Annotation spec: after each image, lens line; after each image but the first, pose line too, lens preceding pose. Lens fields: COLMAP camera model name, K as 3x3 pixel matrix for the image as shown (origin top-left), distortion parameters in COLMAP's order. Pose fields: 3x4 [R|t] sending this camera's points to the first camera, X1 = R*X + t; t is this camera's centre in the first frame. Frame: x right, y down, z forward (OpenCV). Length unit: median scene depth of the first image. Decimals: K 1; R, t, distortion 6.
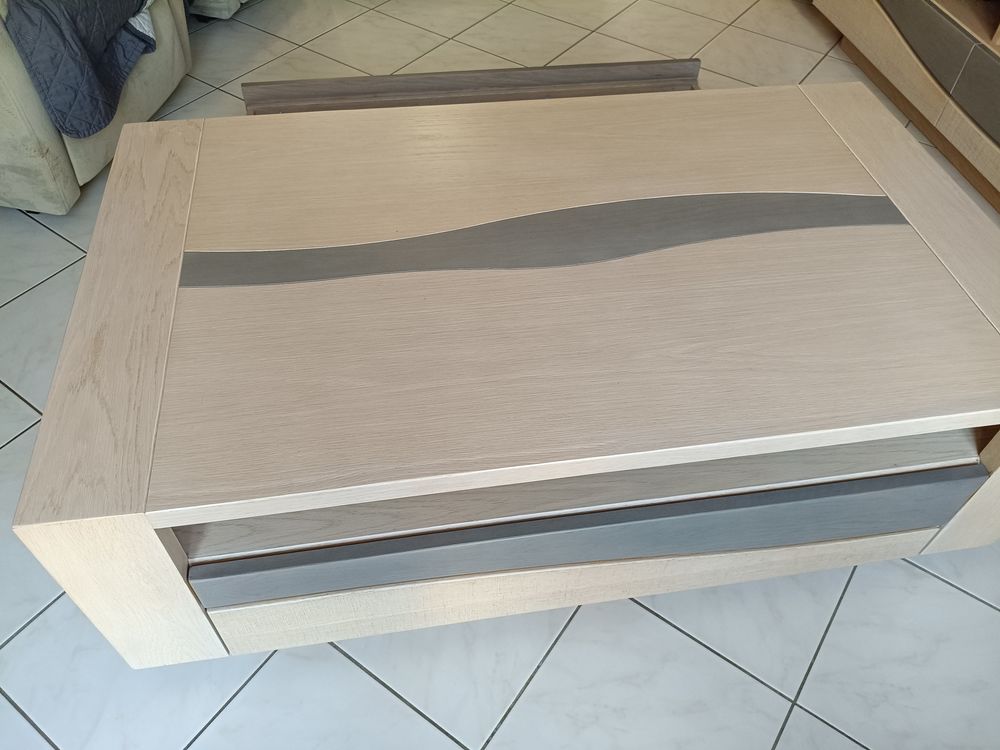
lens RADIAL K [[767.7, 0, 500.0], [0, 767.7, 375.0], [0, 0, 1]] dist [0.022783, -0.047638]
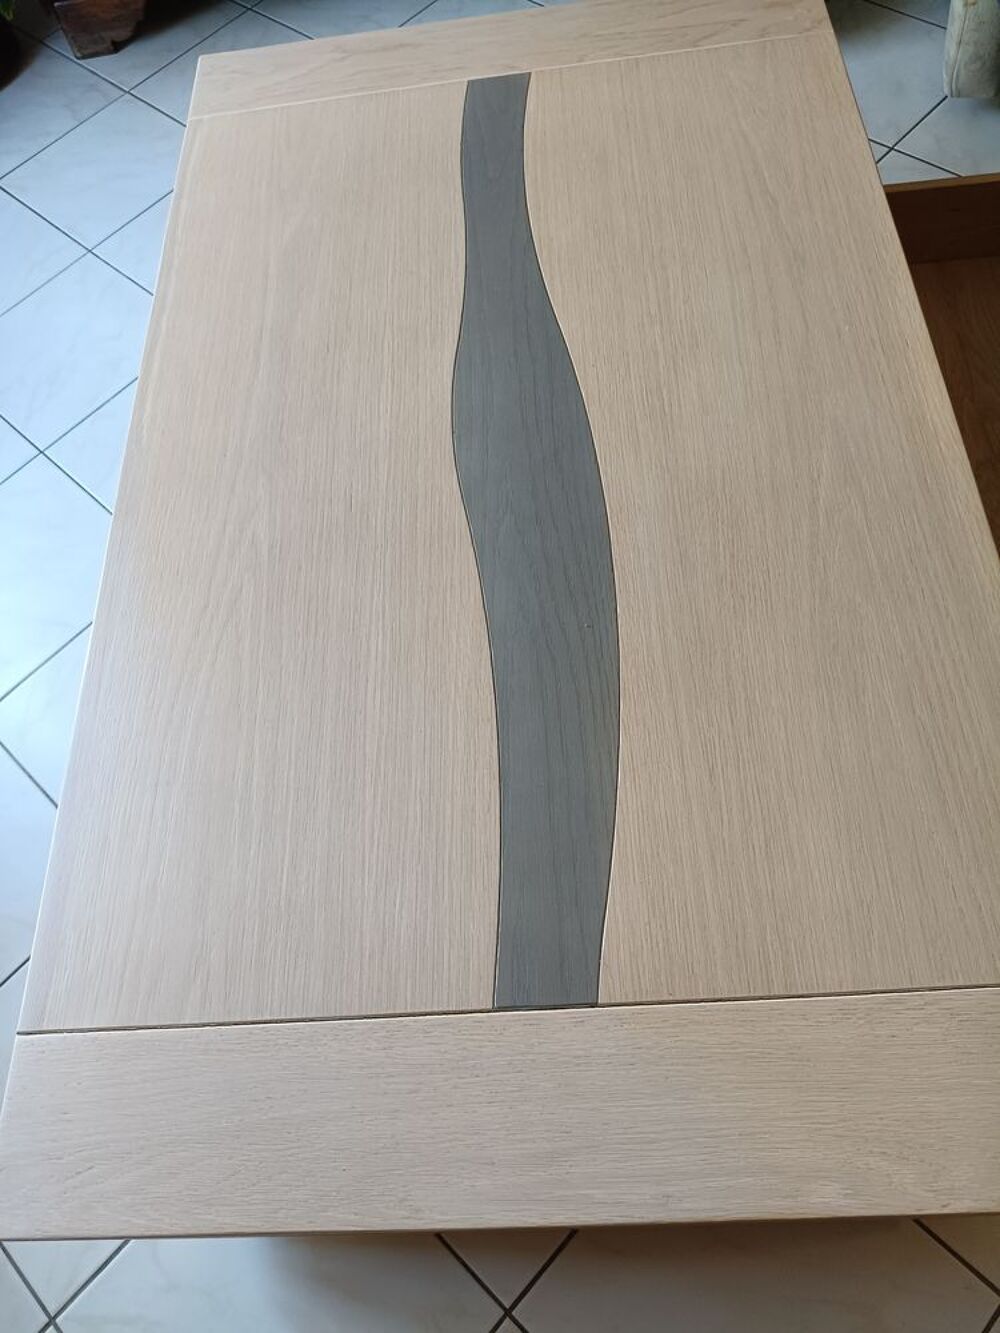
lens RADIAL K [[1063.7, 0, 484.1], [0, 1063.7, 655.9], [0, 0, 1]] dist [0.053976, -0.128580]
pose [[-0.147547, 0.856720, -0.494227, 0.686764], [-0.656835, 0.288717, 0.696571, -0.715613], [0.739458, 0.427402, 0.520124, 0.590853]]
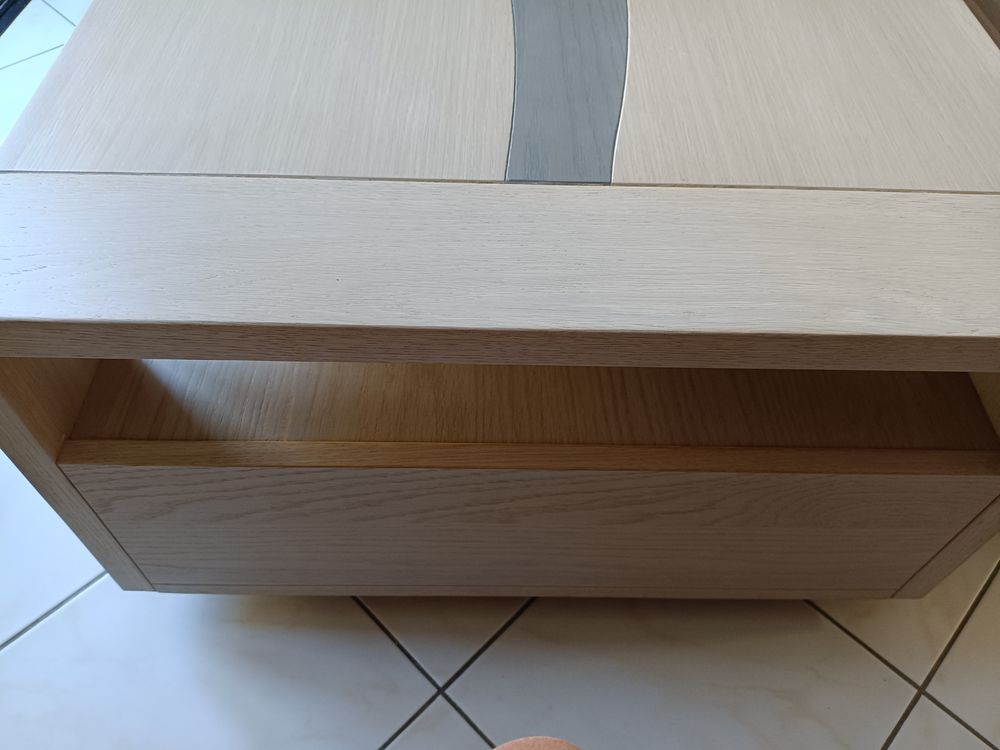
lens RADIAL K [[797.9, 0, 500.0], [0, 797.9, 375.0], [0, 0, 1]] dist [0.053976, -0.128580]
pose [[-0.160402, 0.751264, -0.640214, 0.942033], [-0.767470, 0.312945, 0.559513, -0.430133], [0.620694, 0.581092, 0.526376, 0.841672]]
